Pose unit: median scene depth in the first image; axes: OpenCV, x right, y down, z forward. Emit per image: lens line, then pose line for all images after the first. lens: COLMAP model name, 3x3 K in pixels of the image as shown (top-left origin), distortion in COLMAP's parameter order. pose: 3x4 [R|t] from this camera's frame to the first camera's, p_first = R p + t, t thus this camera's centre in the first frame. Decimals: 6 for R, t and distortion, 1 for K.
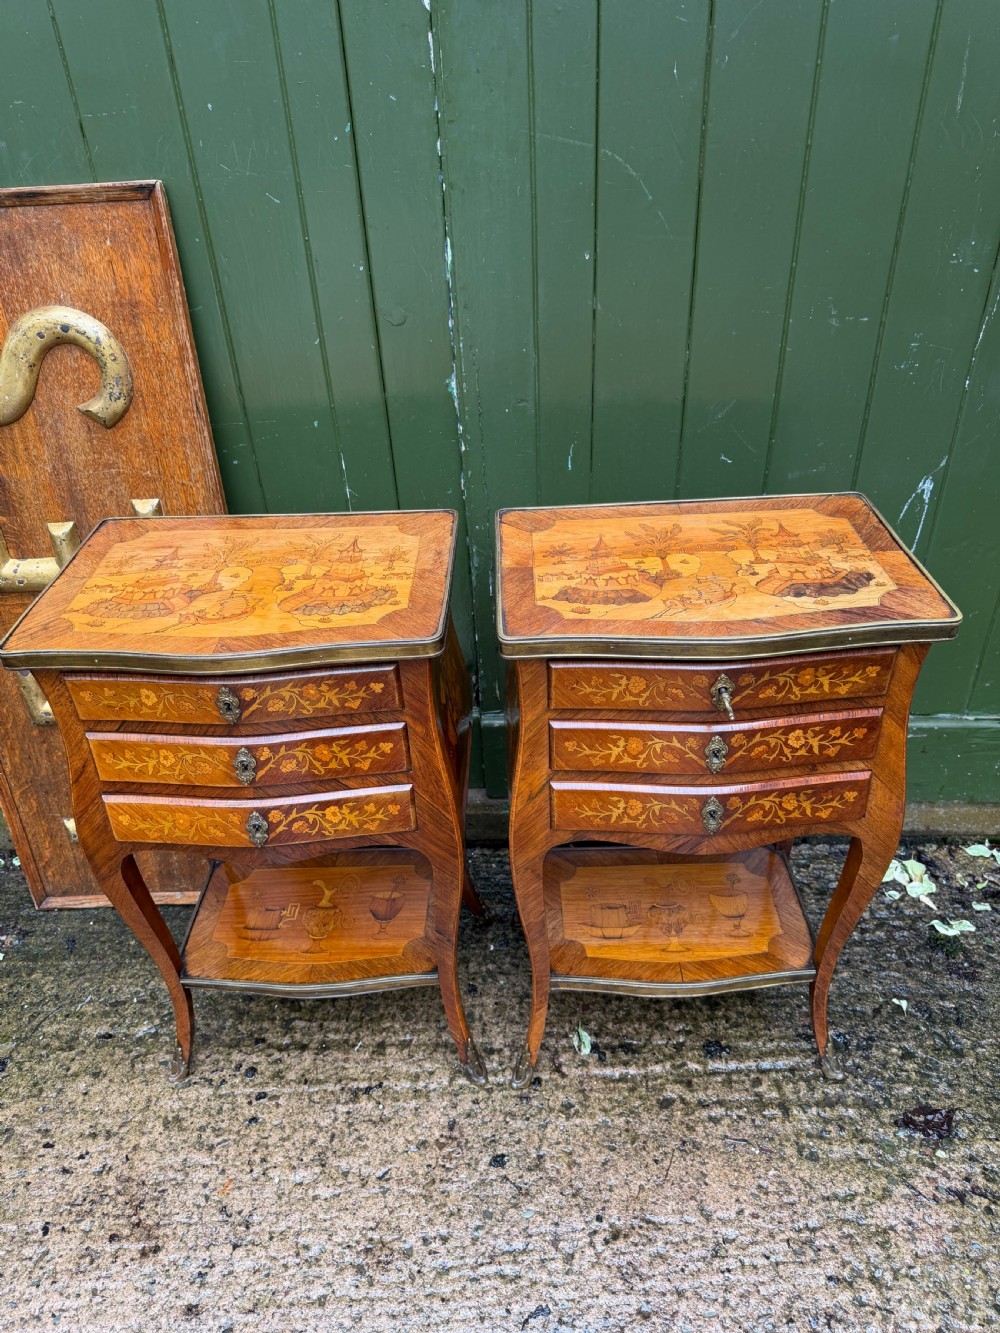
lens RADIAL K [[966.5, 0, 494.0], [0, 966.5, 669.9], [0, 0, 1]] dist [0.005378, -0.014290]
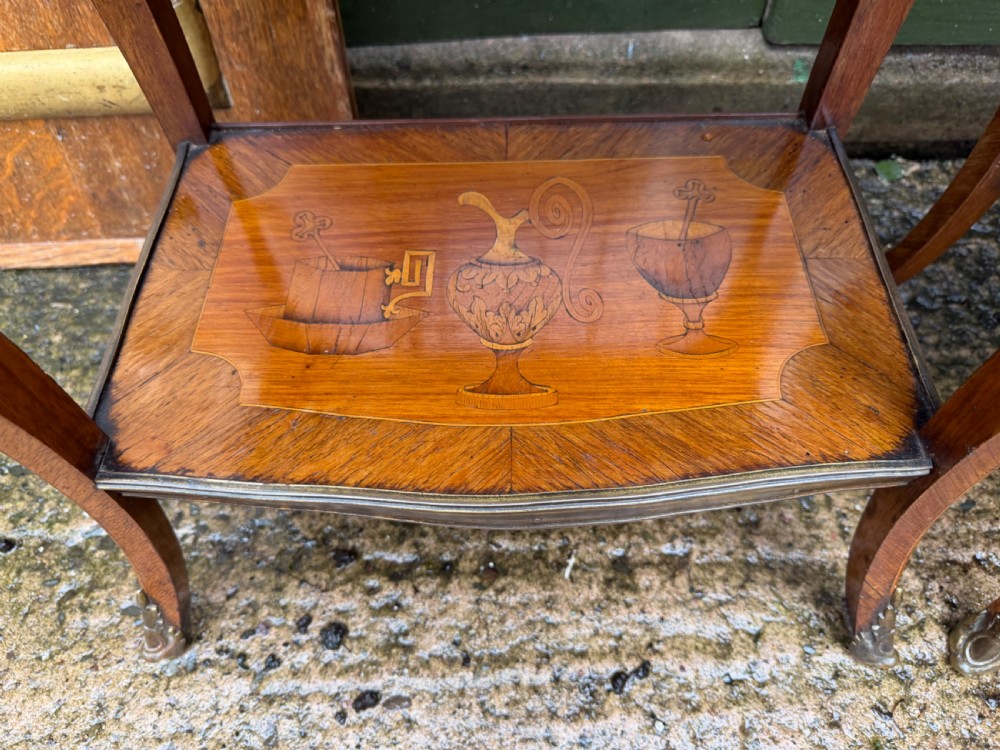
lens RADIAL K [[727.3, 0, 495.8], [0, 727.3, 379.4], [0, 0, 1]] dist [-0.004411, -0.004710]
pose [[0.999106, -0.010136, 0.041054, -0.195321], [-0.005615, 0.930447, 0.366383, 0.193389], [-0.041912, -0.366286, 0.929558, 0.751668]]
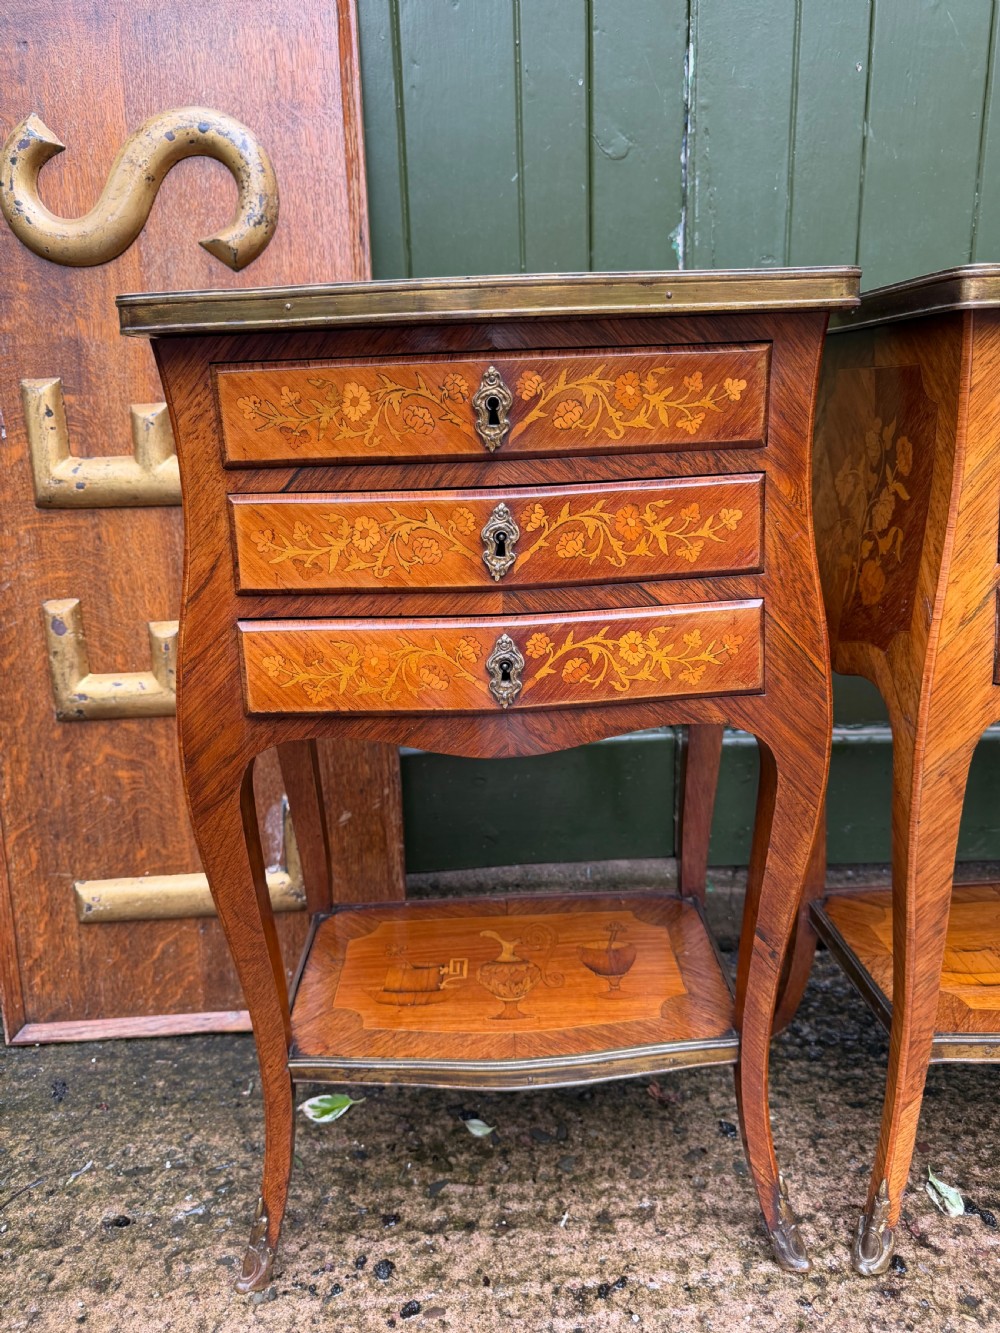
lens RADIAL K [[969.5, 0, 498.4], [0, 969.5, 659.2], [0, 0, 1]] dist [-0.004411, -0.004710]
pose [[0.998694, 0.001892, 0.051064, -0.219142], [0.015191, 0.943140, -0.332048, 0.274568], [-0.048789, 0.332390, 0.941879, 0.356210]]
